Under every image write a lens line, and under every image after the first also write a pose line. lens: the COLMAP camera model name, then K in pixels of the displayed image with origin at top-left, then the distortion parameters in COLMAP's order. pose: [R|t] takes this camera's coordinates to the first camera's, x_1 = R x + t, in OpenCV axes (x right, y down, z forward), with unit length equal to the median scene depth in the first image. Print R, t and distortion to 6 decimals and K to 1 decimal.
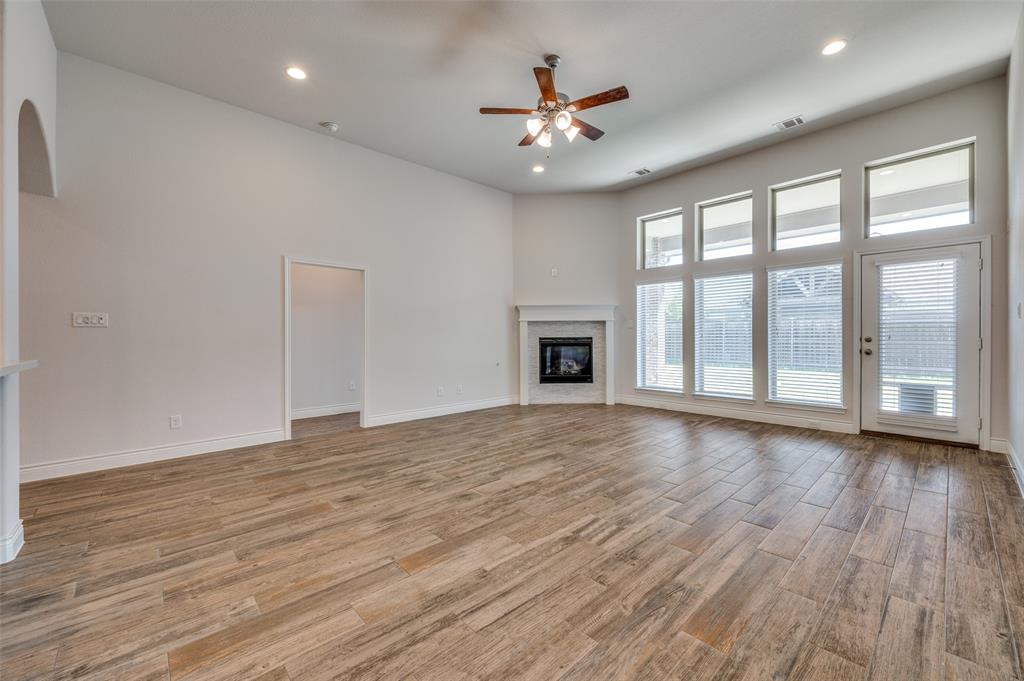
lens RADIAL K [[407.1, 0, 511.8], [0, 407.1, 335.7], [0, 0, 1]] dist [-0.000262, 0.000030]
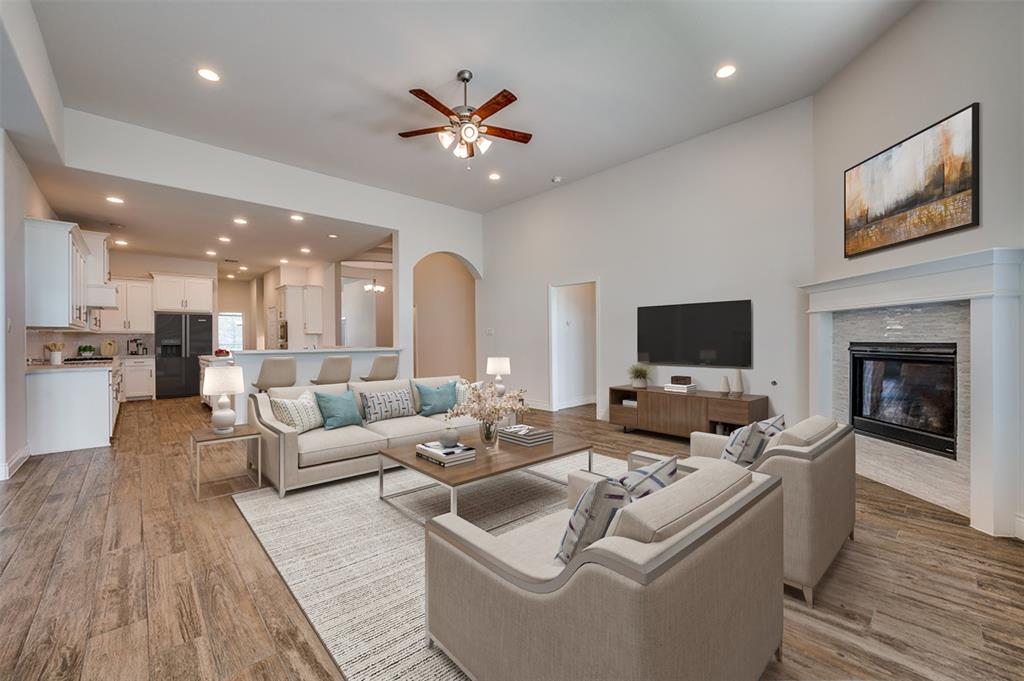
lens RADIAL K [[407.1, 0, 511.8], [0, 407.1, 335.7], [0, 0, 1]] dist [-0.000262, 0.000030]
pose [[0.001979, -0.004186, -0.999989, 0.866238], [0.004841, 0.999980, -0.004176, -0.005295], [0.999986, -0.004832, 0.001999, 0.846275]]
